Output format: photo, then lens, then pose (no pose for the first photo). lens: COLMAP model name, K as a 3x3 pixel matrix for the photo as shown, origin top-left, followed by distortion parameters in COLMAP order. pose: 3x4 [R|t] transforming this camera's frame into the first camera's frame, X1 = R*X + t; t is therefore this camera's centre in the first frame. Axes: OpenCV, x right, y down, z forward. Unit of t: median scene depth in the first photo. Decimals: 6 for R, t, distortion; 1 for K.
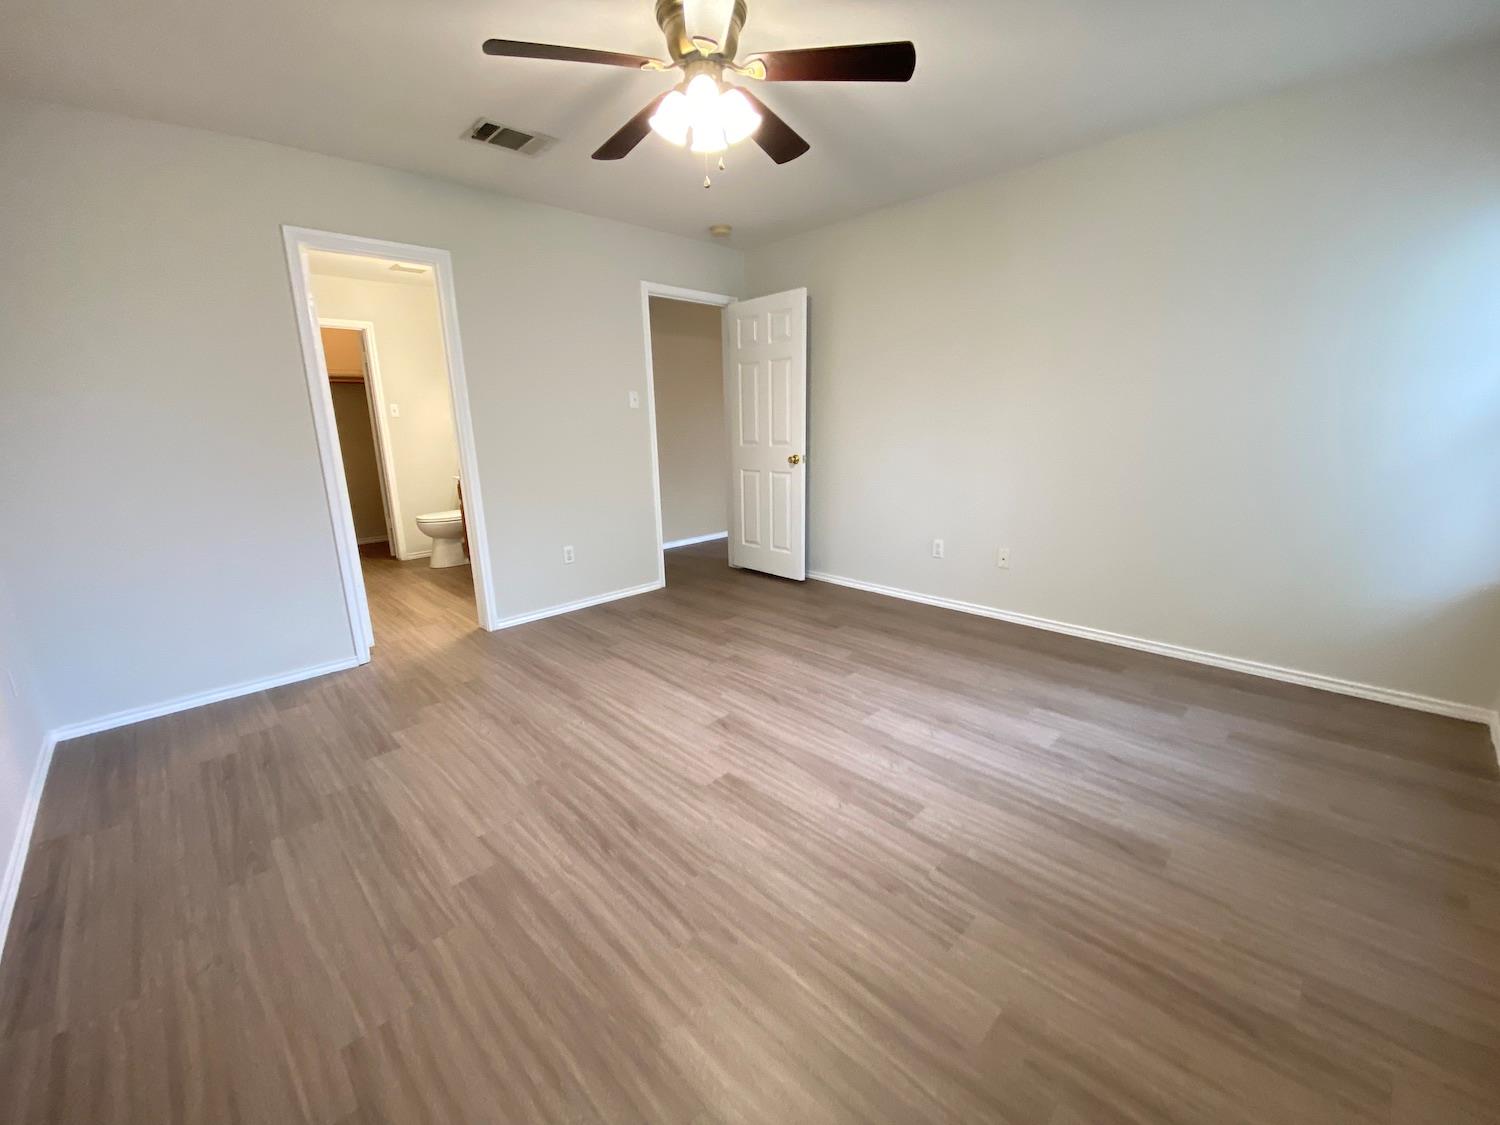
lens RADIAL K [[608.5, 0, 746.4], [0, 608.5, 562.9], [0, 0, 1]] dist [0.026536, -0.023501]
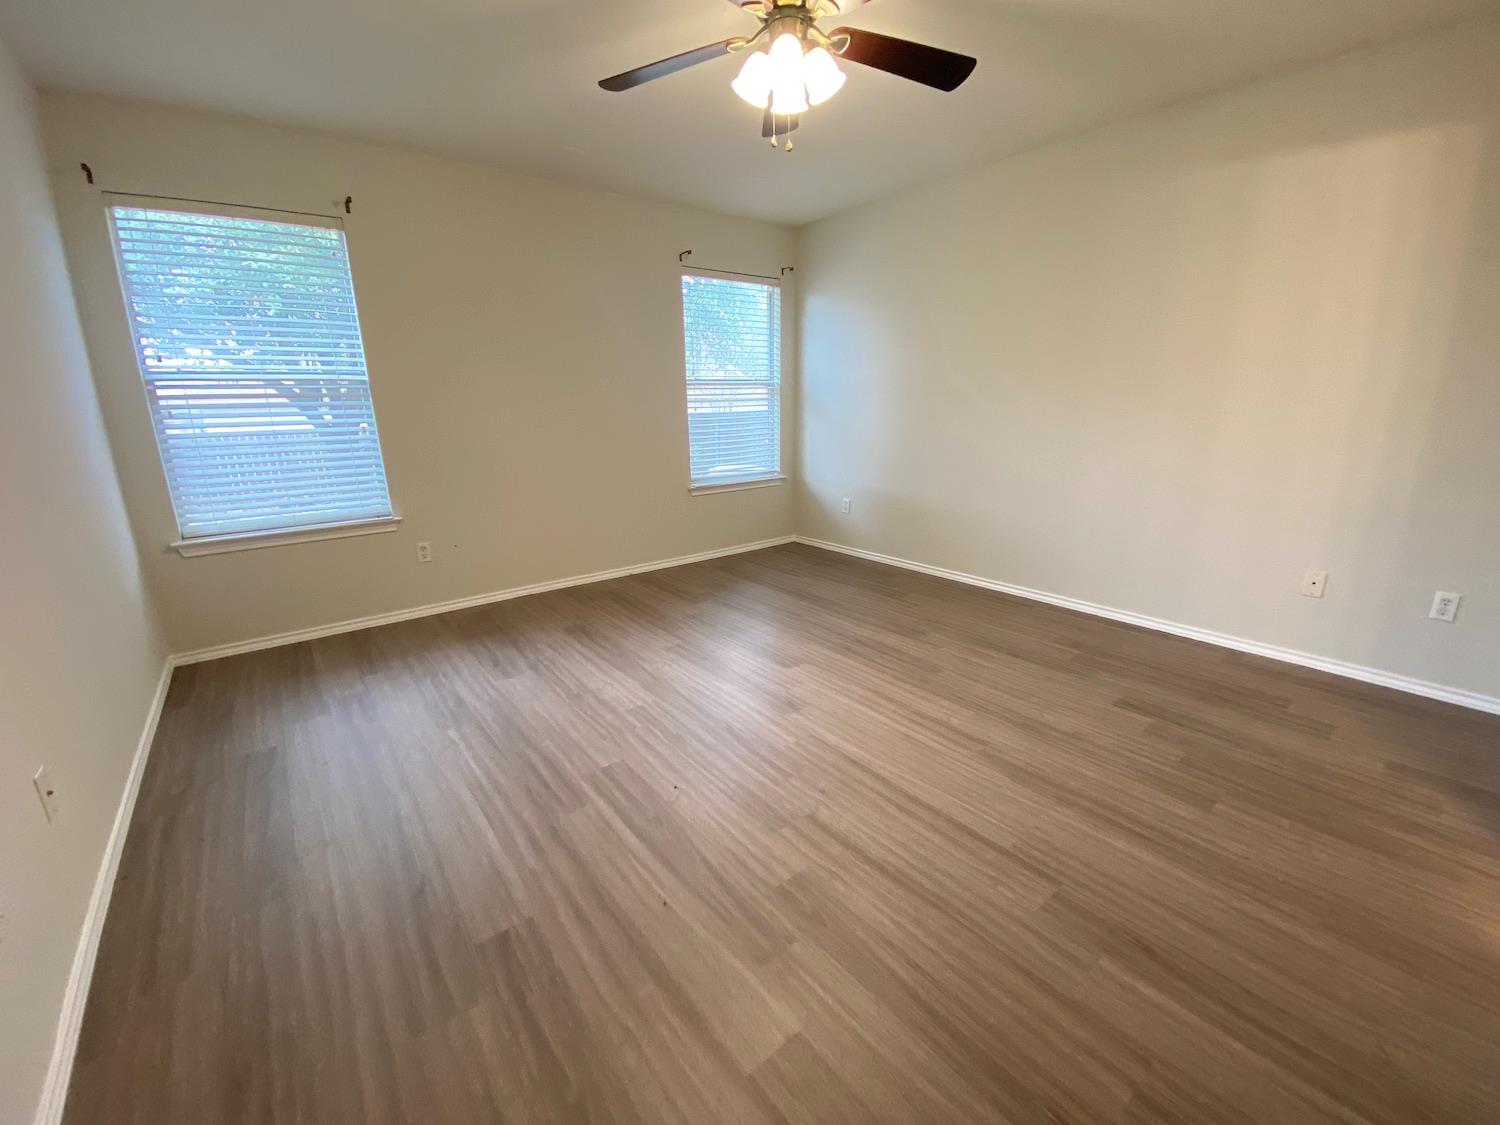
lens RADIAL K [[608.5, 0, 746.4], [0, 608.5, 562.9], [0, 0, 1]] dist [0.026536, -0.023501]
pose [[-0.993816, 0.016276, 0.109839, -0.077365], [0.065550, 0.884434, 0.462038, -0.401364], [-0.089626, 0.466381, -0.880032, 1.784282]]
